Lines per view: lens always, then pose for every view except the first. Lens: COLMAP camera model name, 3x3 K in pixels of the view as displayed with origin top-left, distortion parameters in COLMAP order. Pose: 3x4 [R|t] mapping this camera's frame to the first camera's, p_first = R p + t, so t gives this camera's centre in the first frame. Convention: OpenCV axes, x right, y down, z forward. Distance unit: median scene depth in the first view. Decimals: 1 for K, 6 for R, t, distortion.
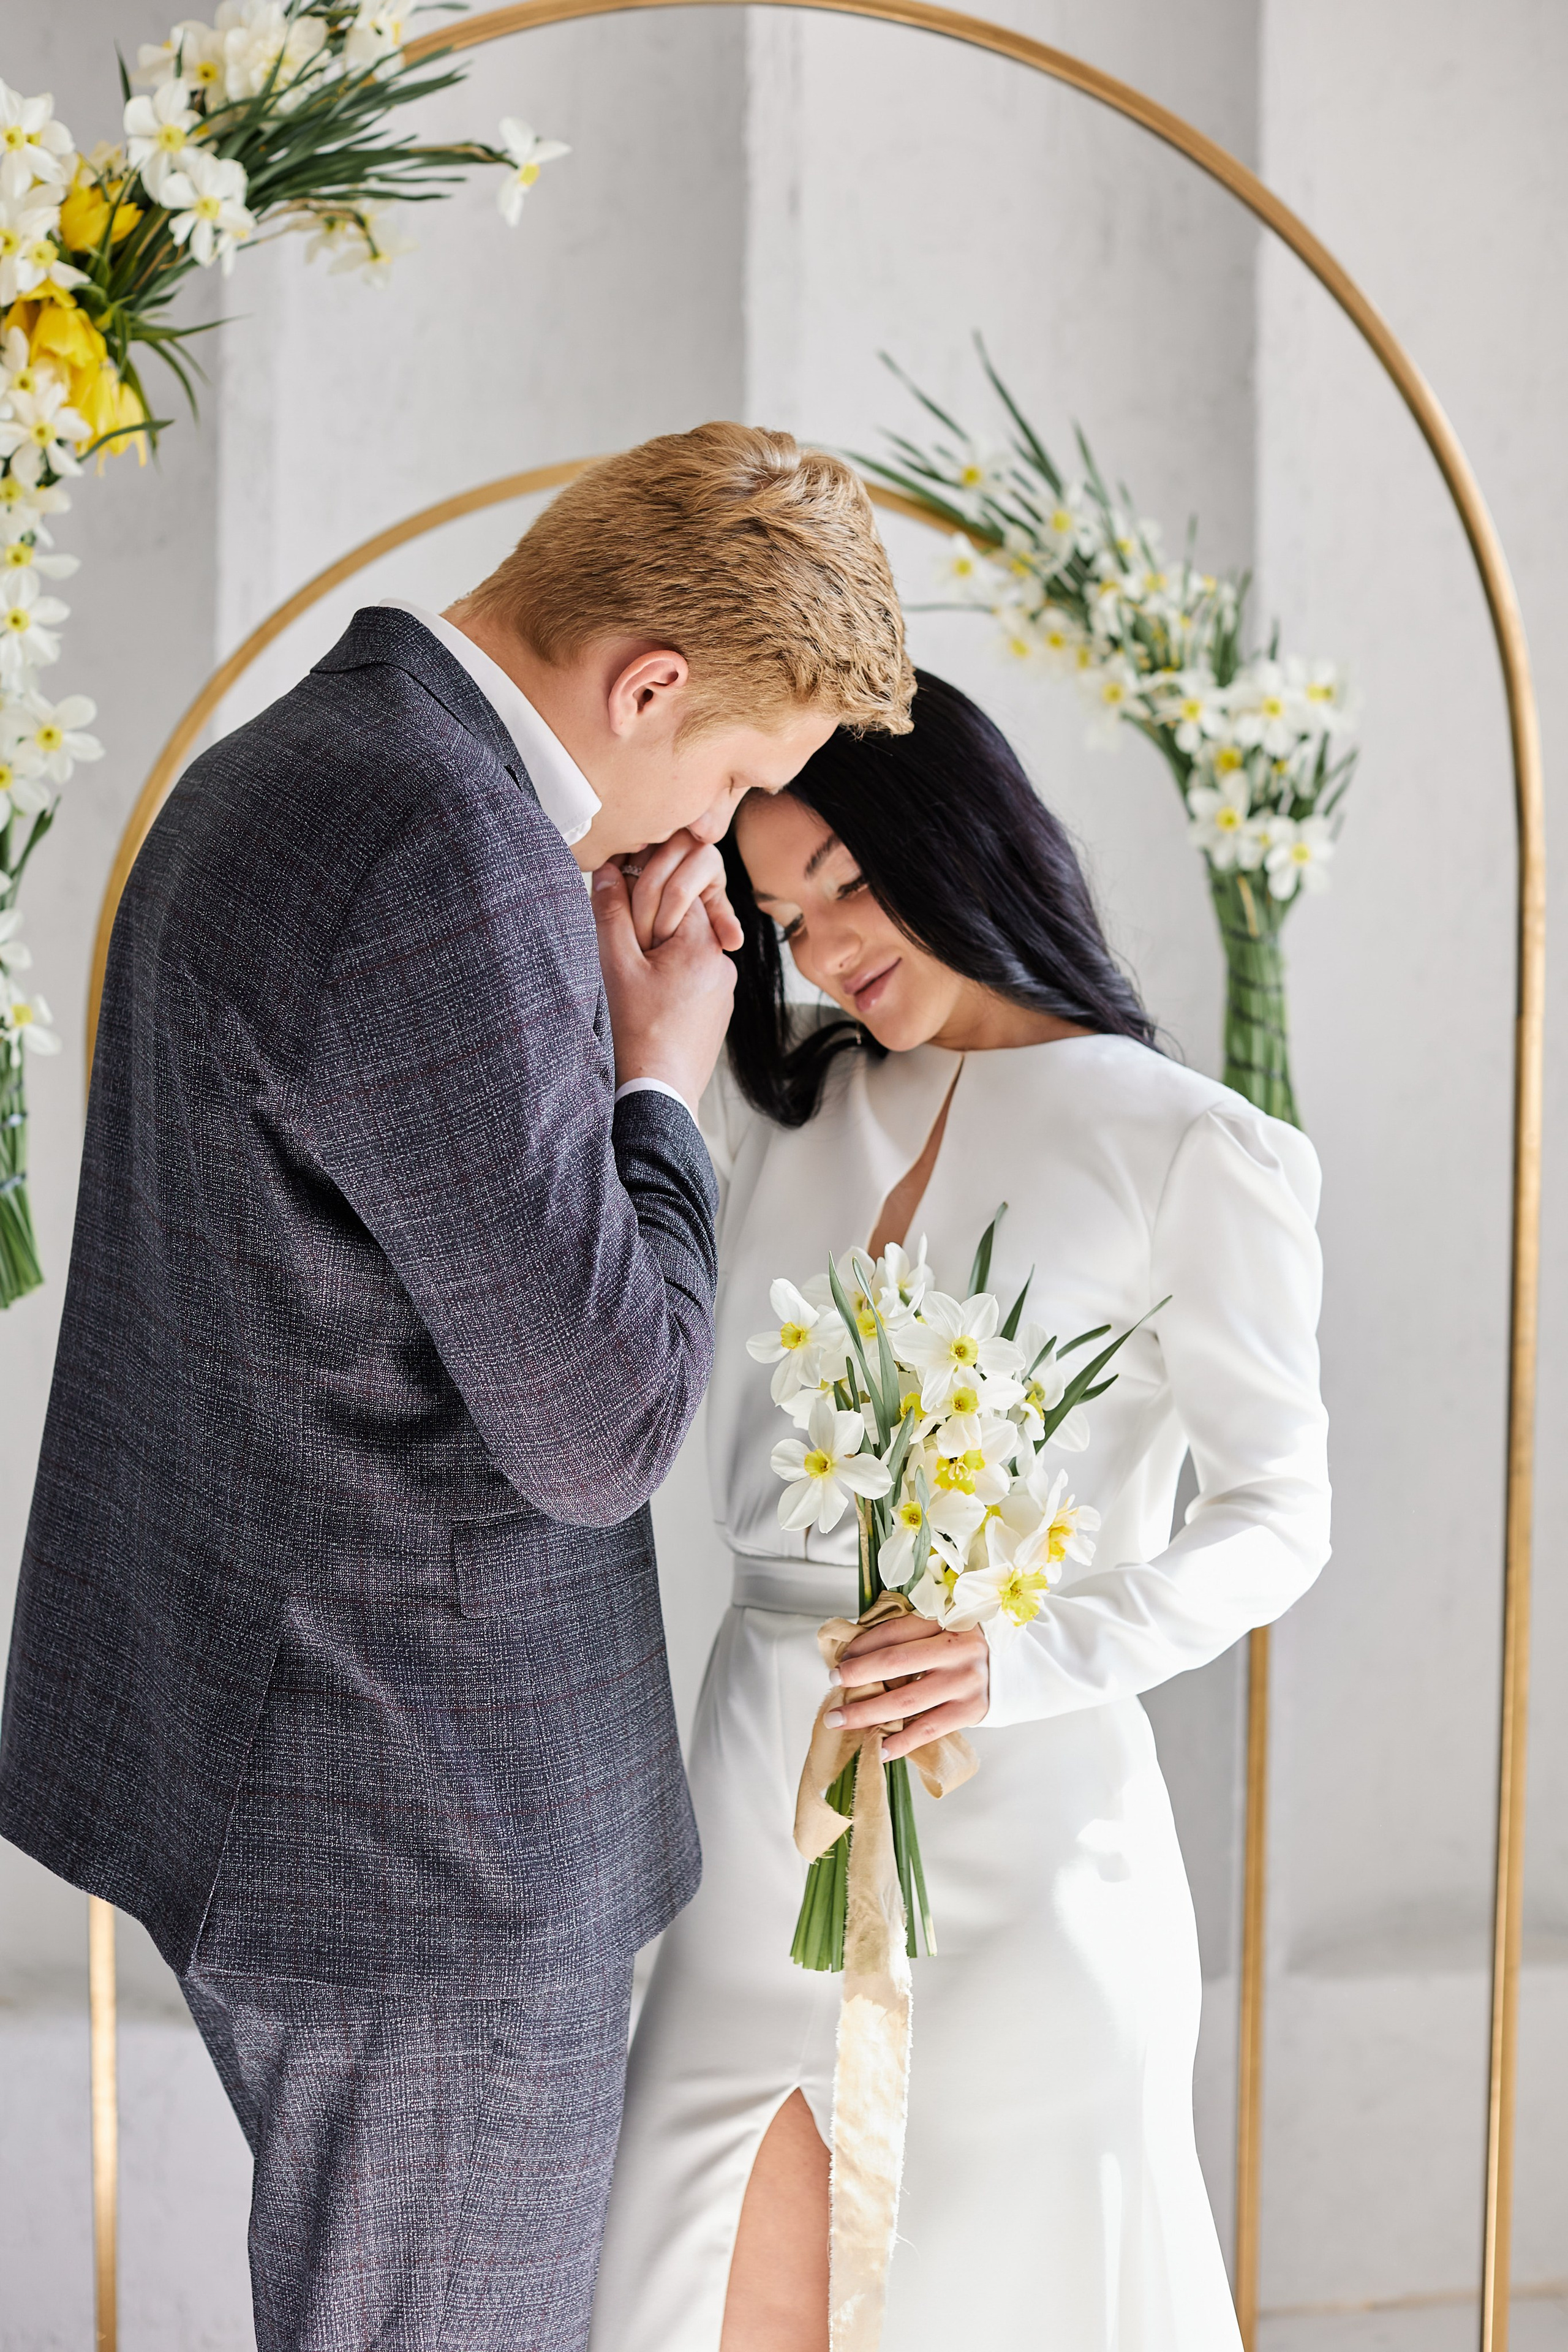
lens RADIAL K [[3234.1, 0, 772.2], [0, 3234.1, 1216.0], [0, 0, 1]] dist [-0.141866, 0.128696]
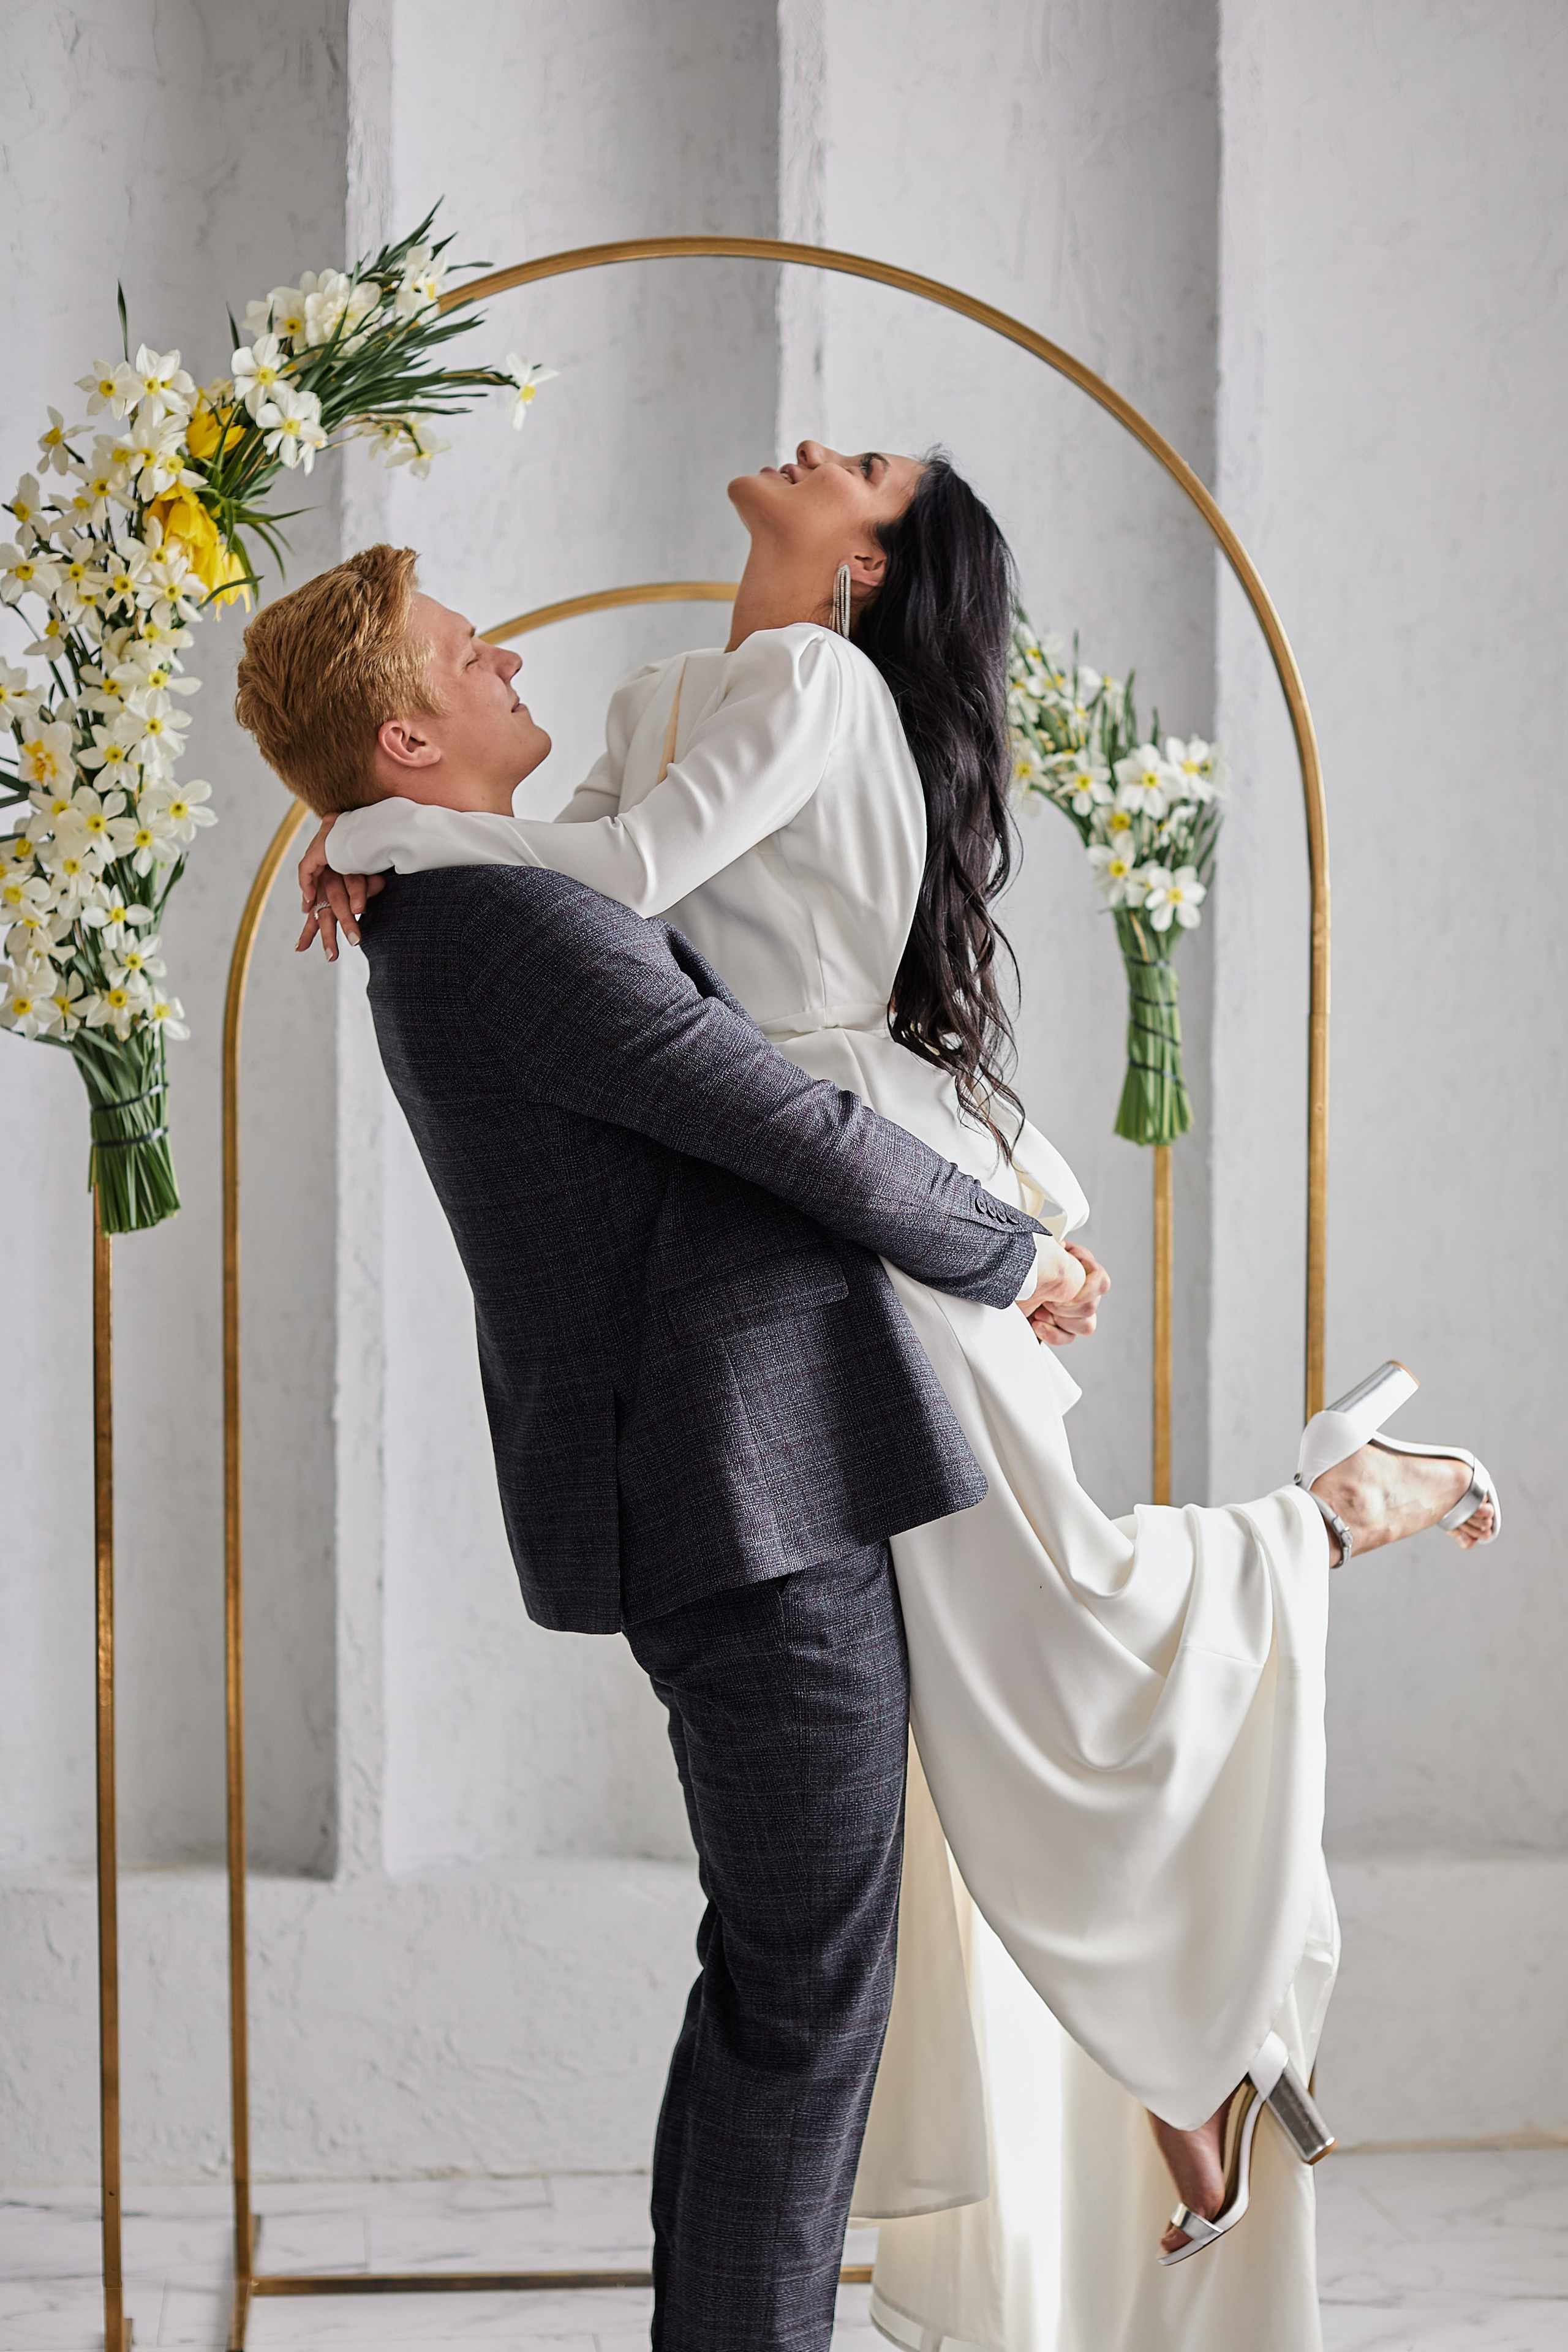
lens RADIAL K [[3715.7, 0, 847.3], [0, 3715.7, 1408.2], [0, 0, 1]] dist [-0.167774, 0.291641]
pose [[0.997419, 0.002083, -0.071772, 0.172021], [-0.001518, 0.999967, 0.007931, 0.093863], [0.071786, -0.007801, 0.997390, -0.555517]]
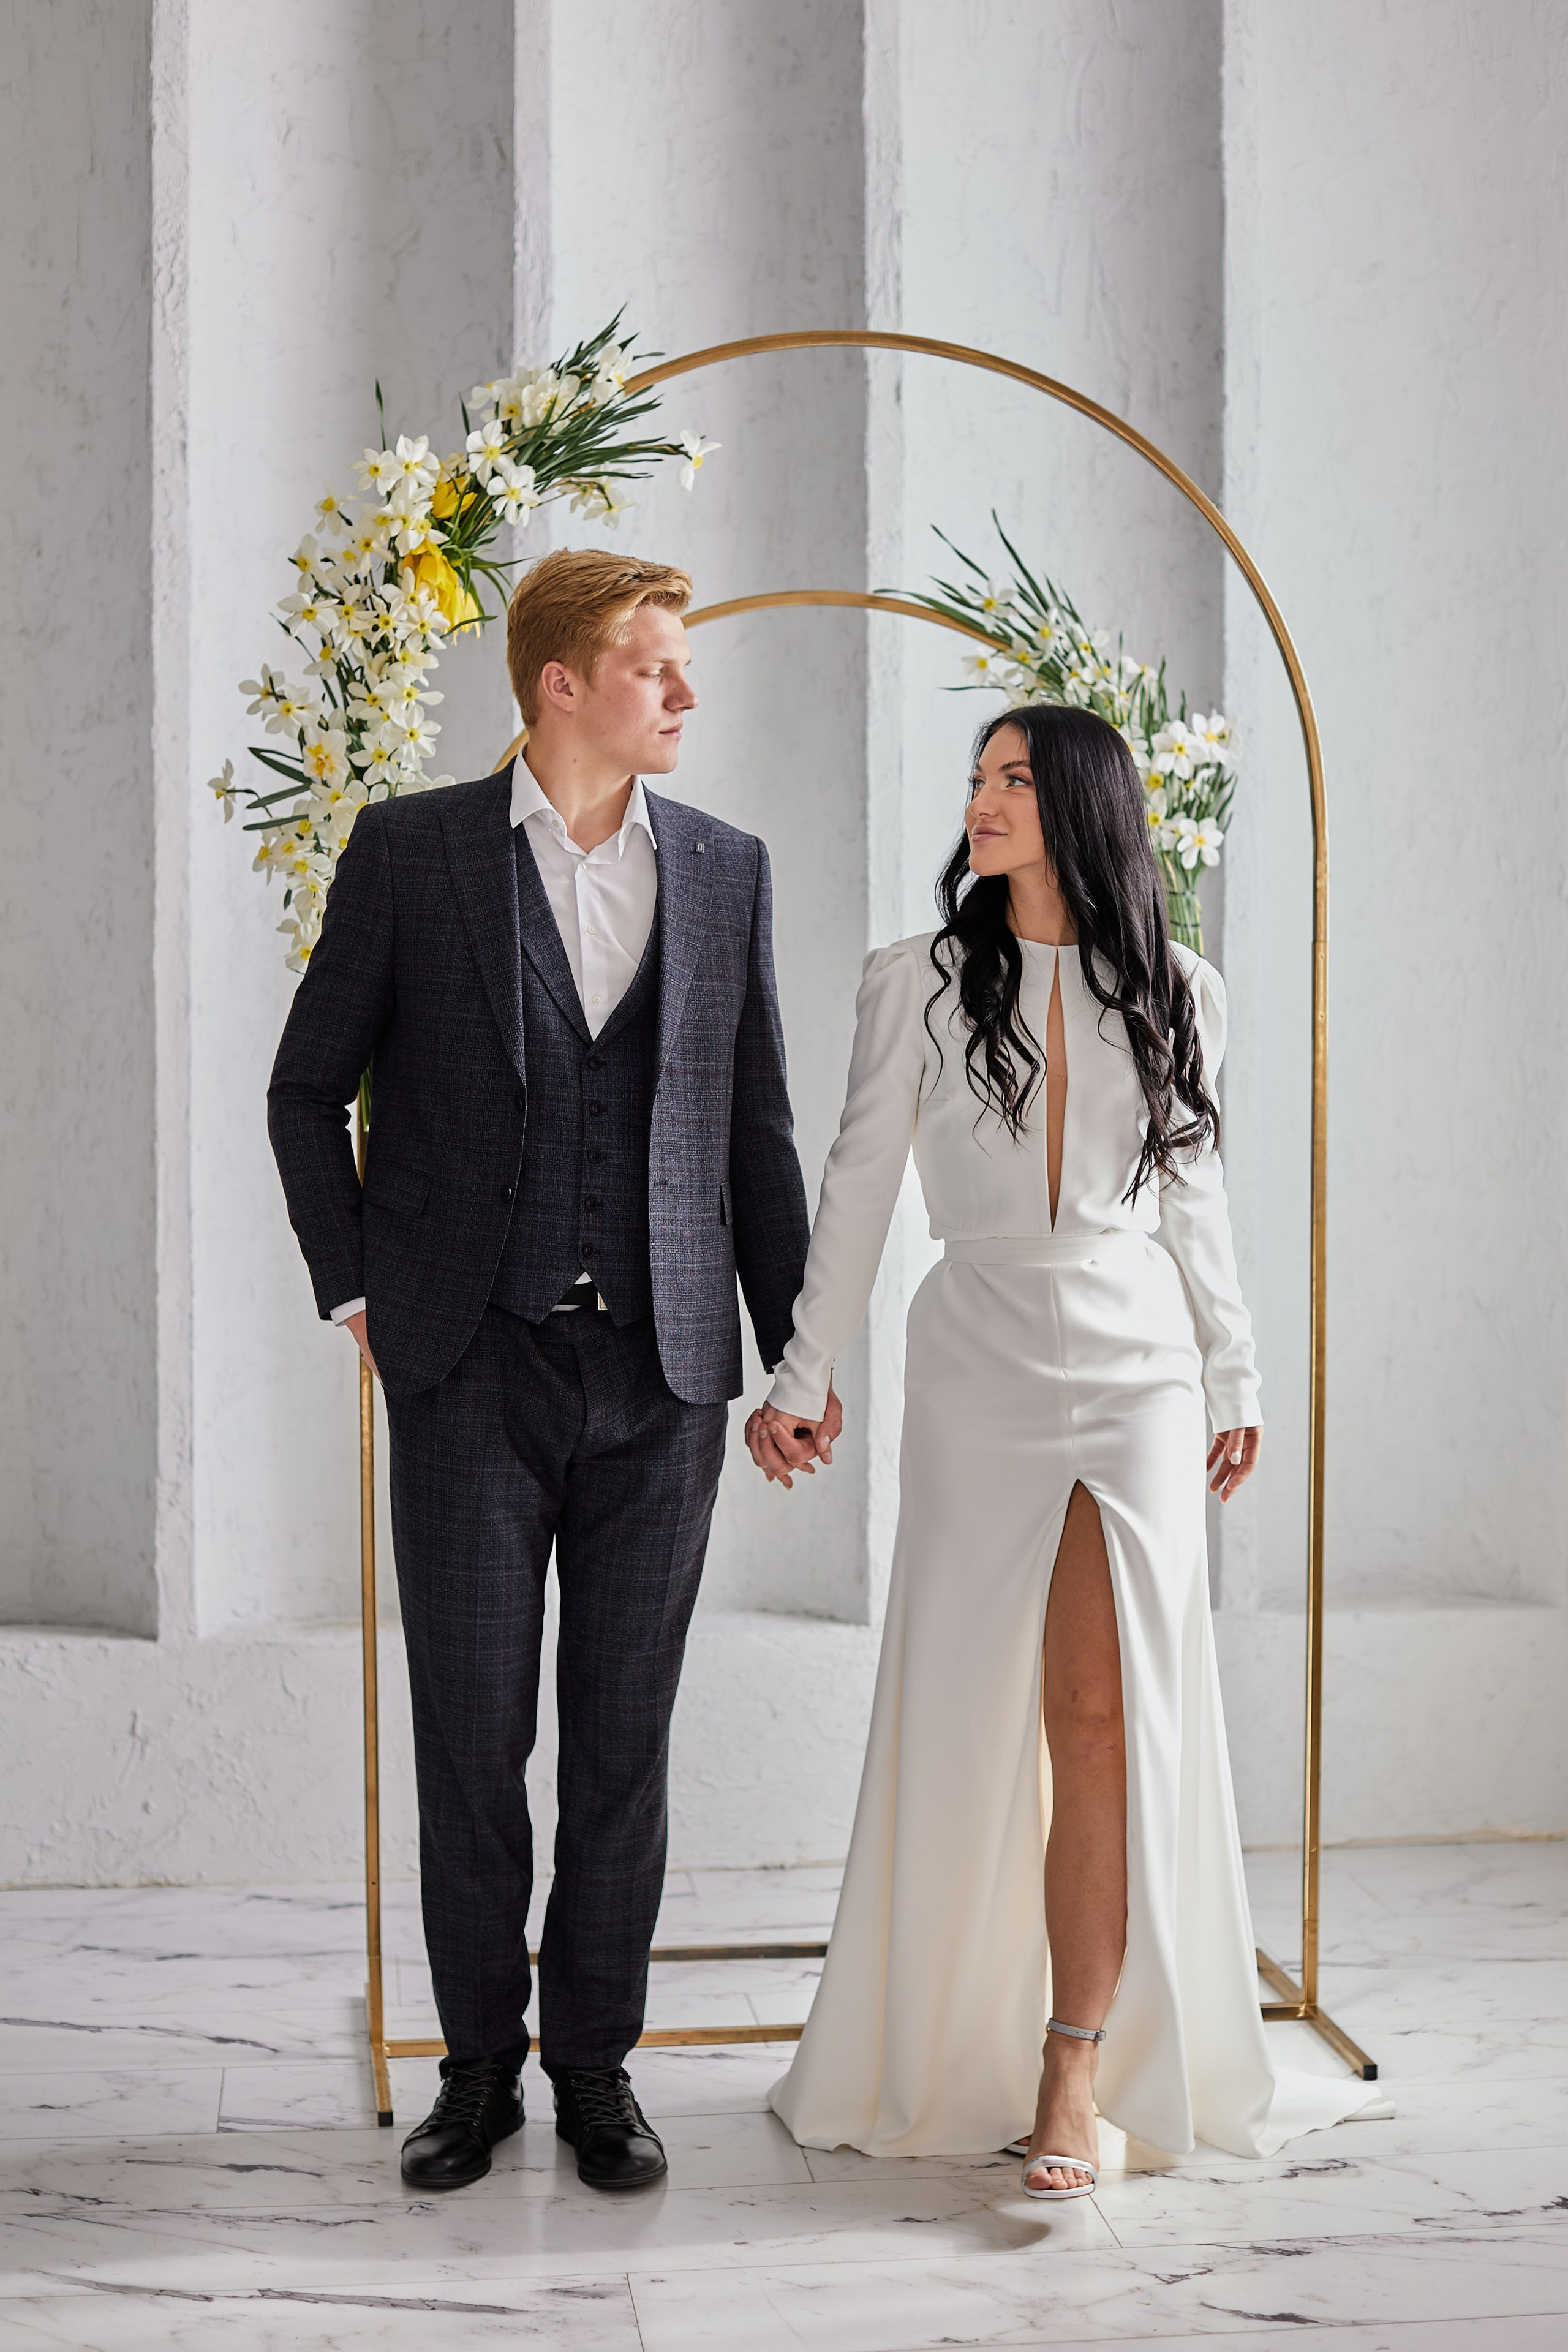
lens RADIAL K [[3425.4, 0, 786.2], [0, 3425.4, 1201.5], [0, 0, 1]] dist [-0.126769, 0.083507]
pose [[0.996399, -0.006573, -0.084529, 0.125001], [0.007579, 0.999904, 0.011591, 0.052779], [0.084444, -0.012190, 0.996354, -0.836793]]
